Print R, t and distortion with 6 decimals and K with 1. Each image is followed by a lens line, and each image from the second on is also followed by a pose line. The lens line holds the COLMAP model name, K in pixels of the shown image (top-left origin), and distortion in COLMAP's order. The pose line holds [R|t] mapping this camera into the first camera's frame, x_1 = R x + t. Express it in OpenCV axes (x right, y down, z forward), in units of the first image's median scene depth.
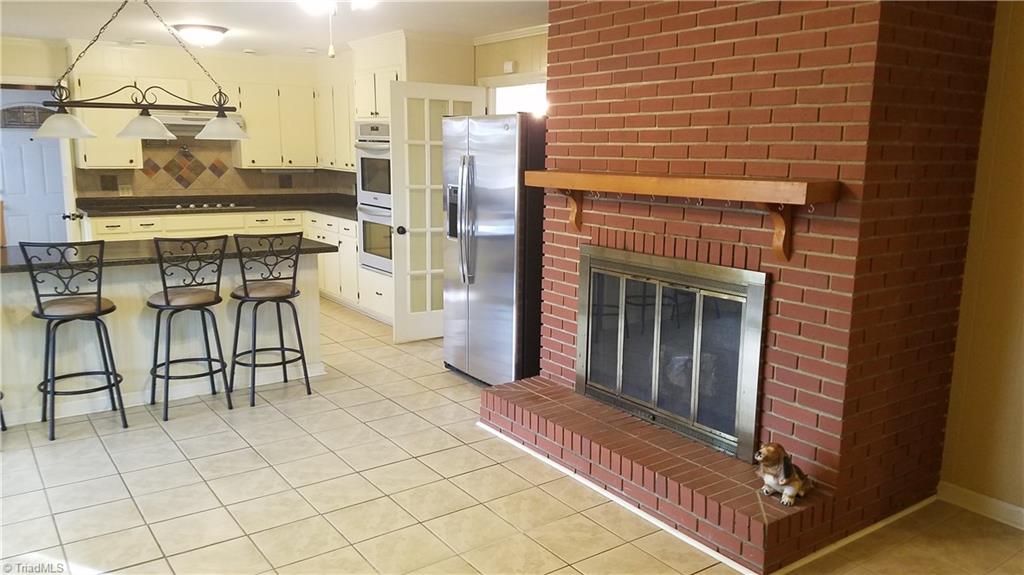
lens RADIAL K [[768.0, 0, 513.6], [0, 768.0, 289.5], [0, 0, 1]] dist [0.042565, -0.014218]
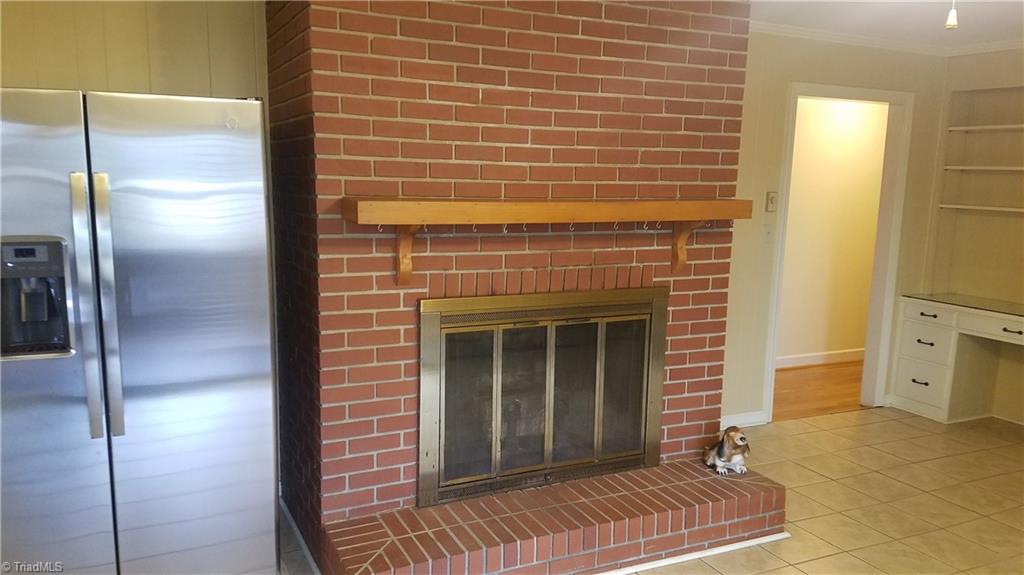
lens RADIAL K [[768.0, 0, 513.6], [0, 768.0, 287.5], [0, 0, 1]] dist [0.042565, -0.014218]
pose [[0.152958, -0.163972, 0.974534, -0.643769], [0.150178, 0.978542, 0.141075, -0.173737], [-0.976755, 0.124776, 0.174300, 0.872504]]
